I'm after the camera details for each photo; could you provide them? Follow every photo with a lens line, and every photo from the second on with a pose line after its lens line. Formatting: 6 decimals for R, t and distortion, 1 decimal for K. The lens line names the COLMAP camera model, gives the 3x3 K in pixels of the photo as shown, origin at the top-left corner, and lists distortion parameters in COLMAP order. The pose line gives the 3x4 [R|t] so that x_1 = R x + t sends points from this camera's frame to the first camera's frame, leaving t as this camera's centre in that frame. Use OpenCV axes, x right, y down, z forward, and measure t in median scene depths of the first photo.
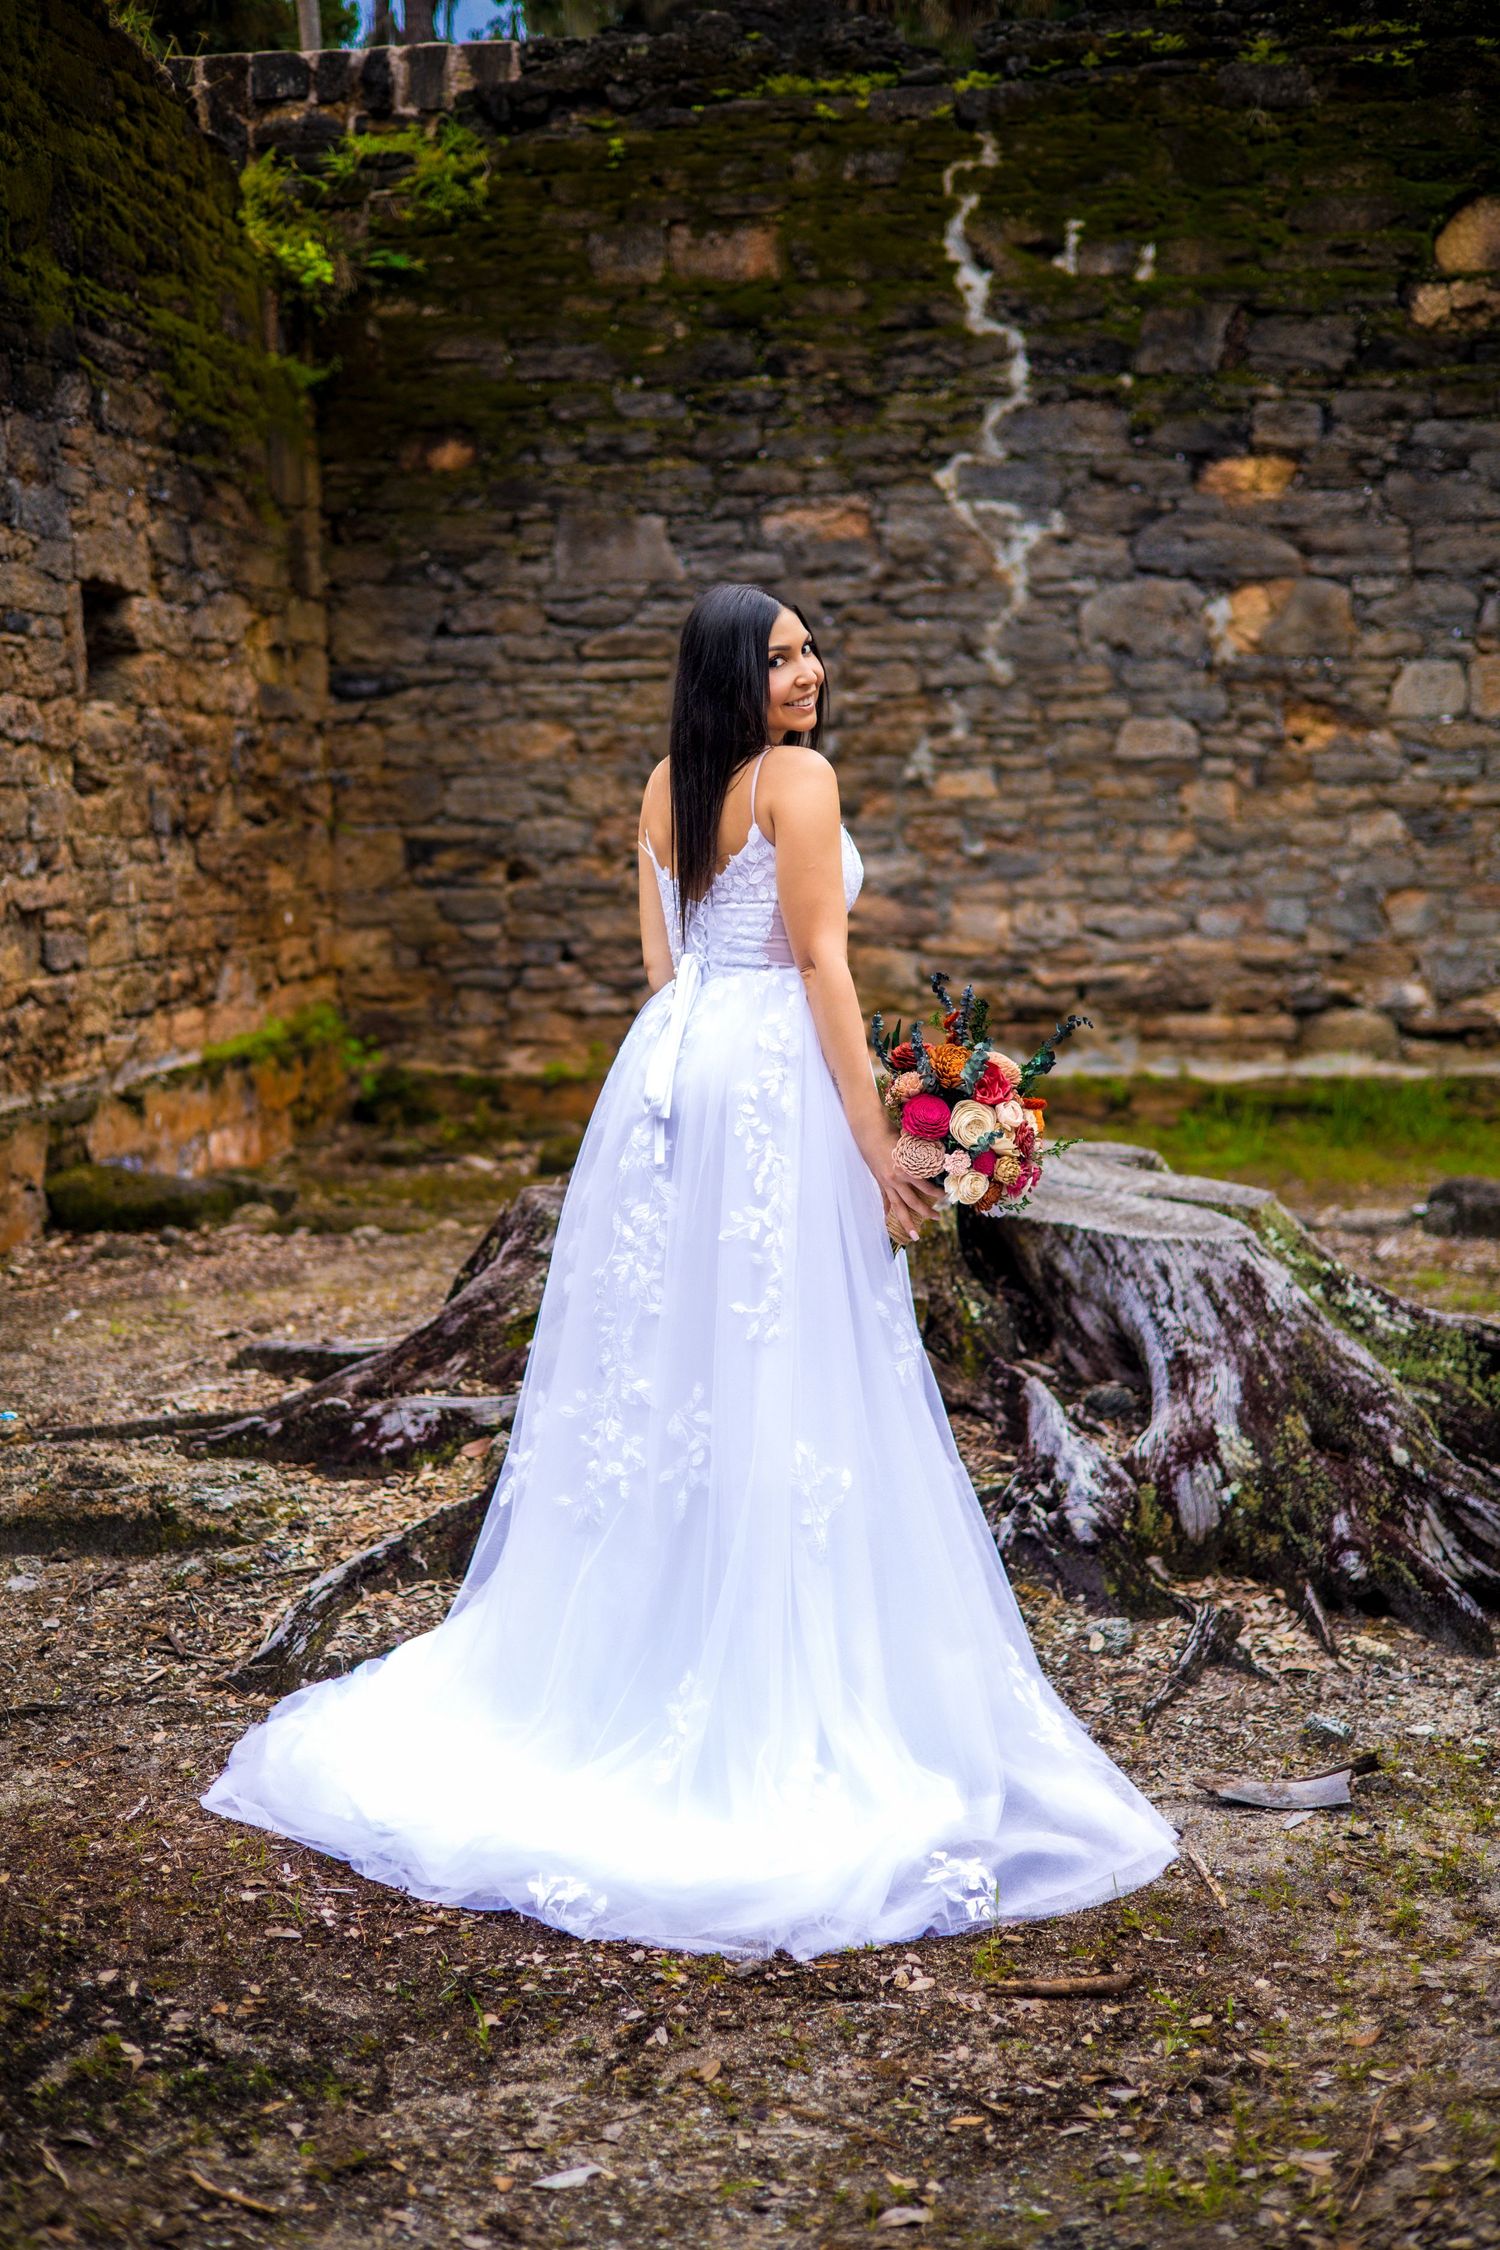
lens RADIAL K [[3126.9, 0, 750.0], [0, 3126.9, 1125.0], [0, 0, 1]] dist [0.084248, -0.309871]
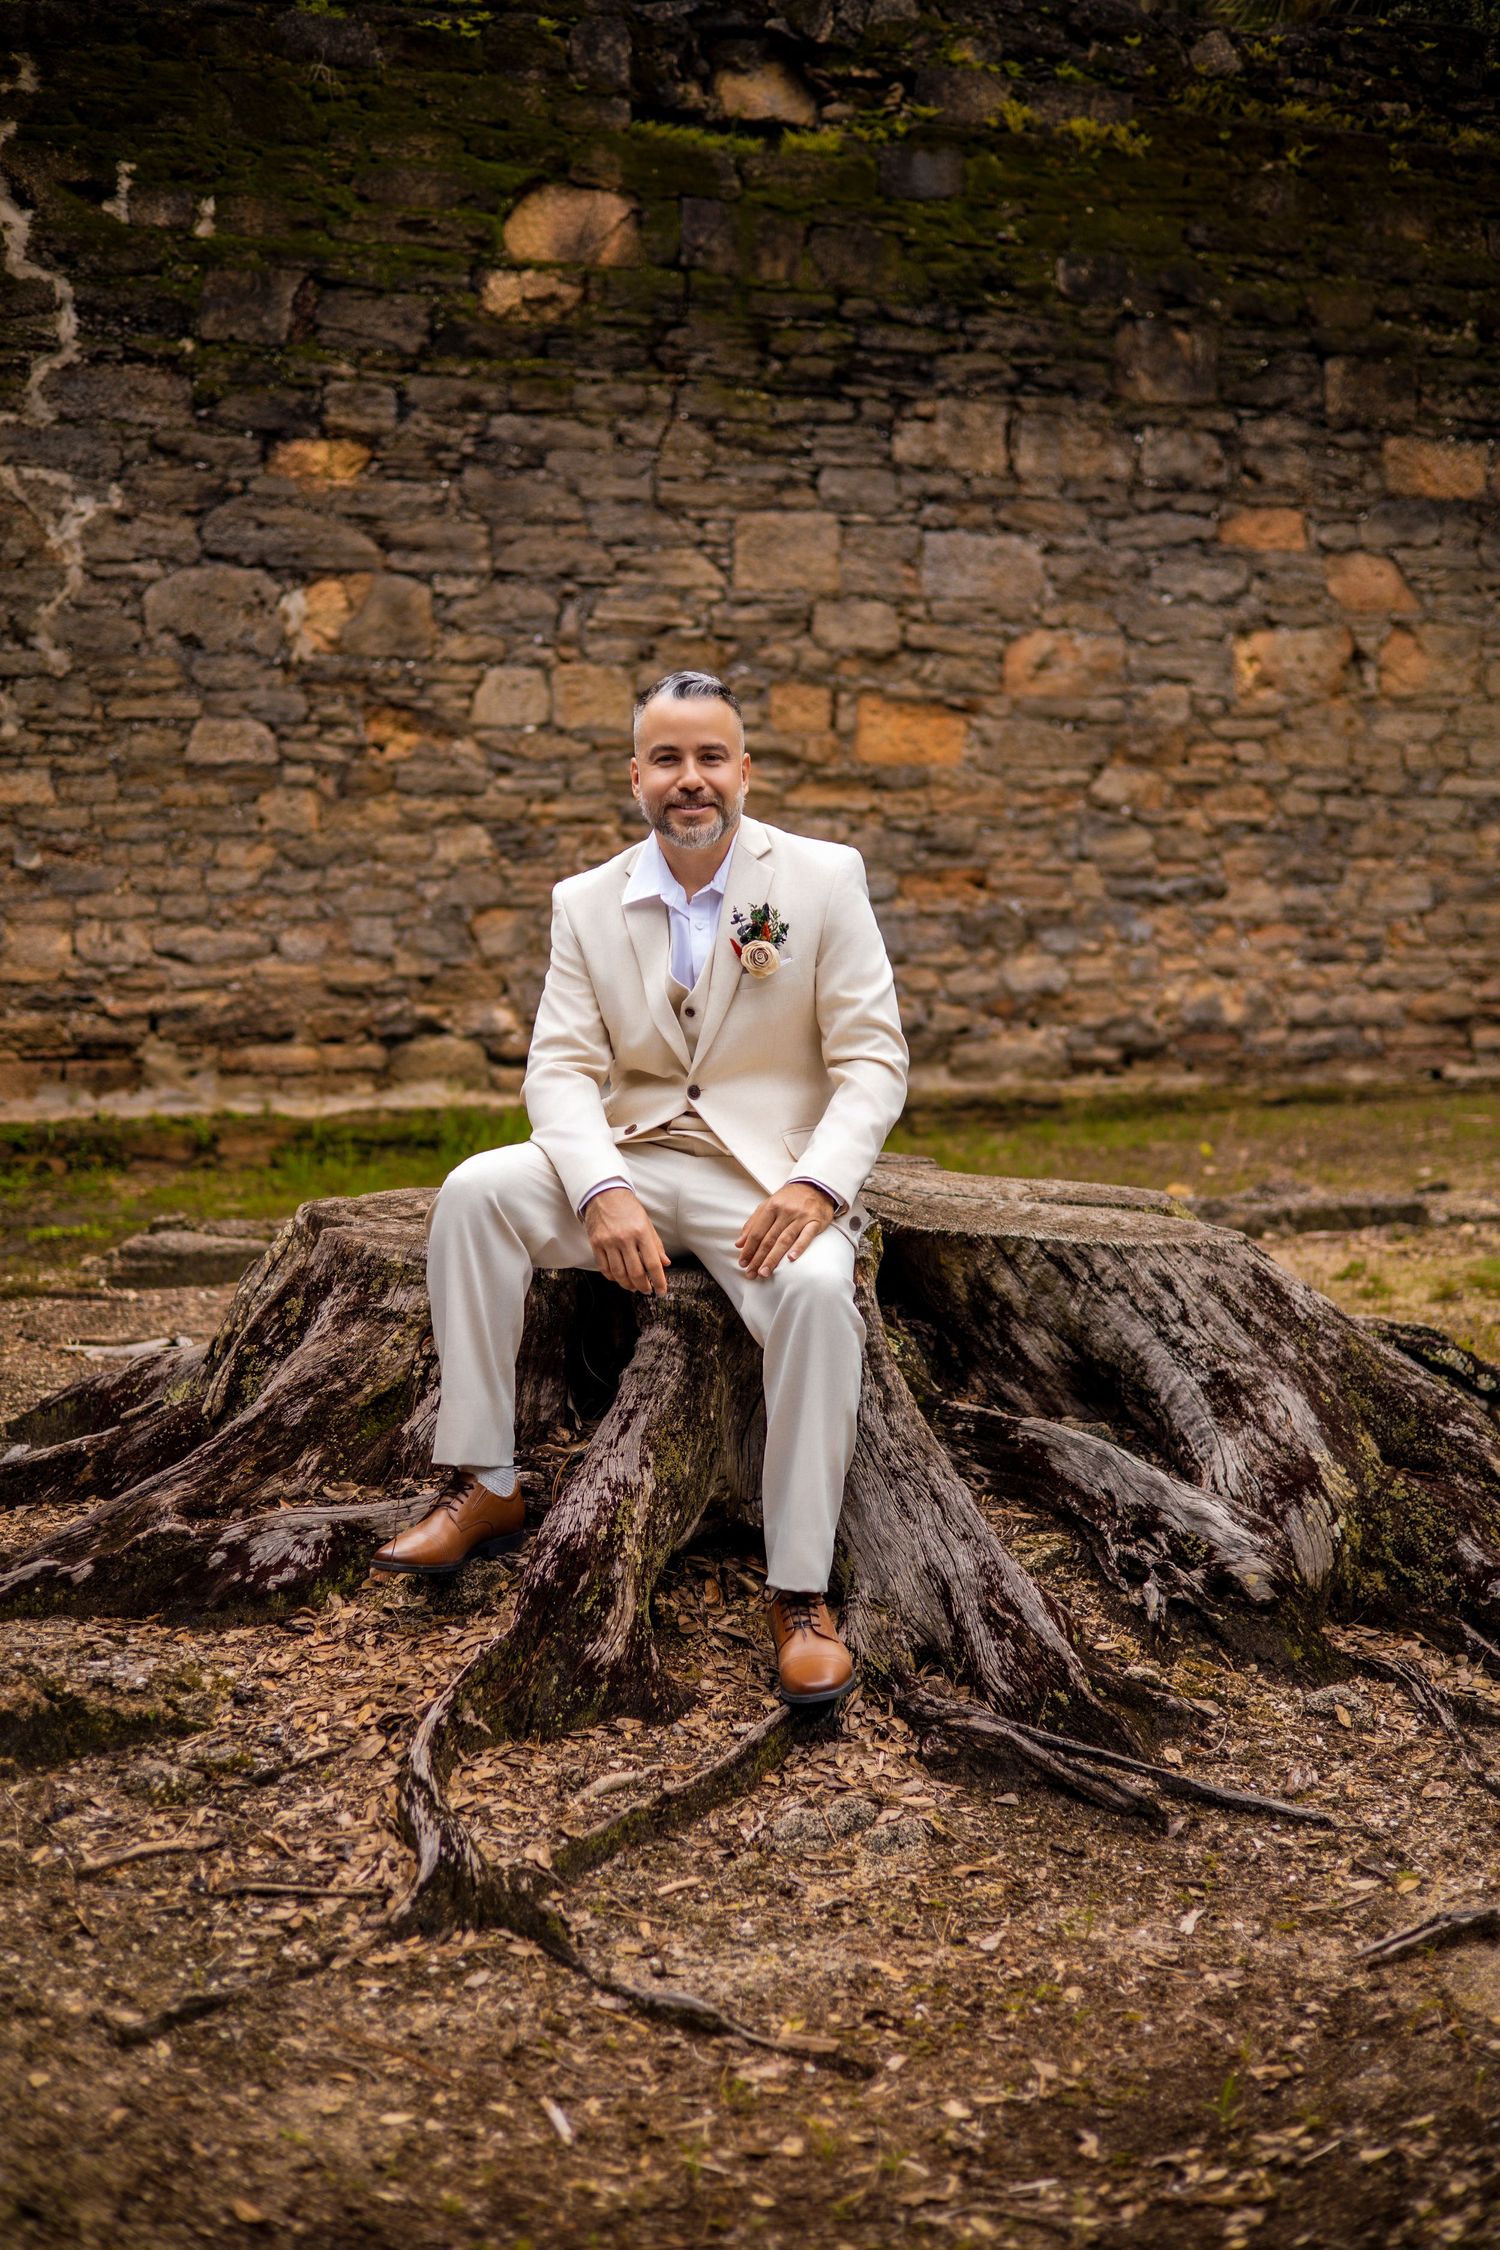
lens RADIAL K [[3126.9, 0, 750.0], [0, 3126.9, 1125.0], [0, 0, 1]] dist [0.084248, -0.309871]
pose [[0.881611, -0.034470, 0.470715, -0.171287], [0.044260, 0.998973, -0.009743, 0.003080], [-0.469896, 0.029424, 0.882231, 0.132918]]
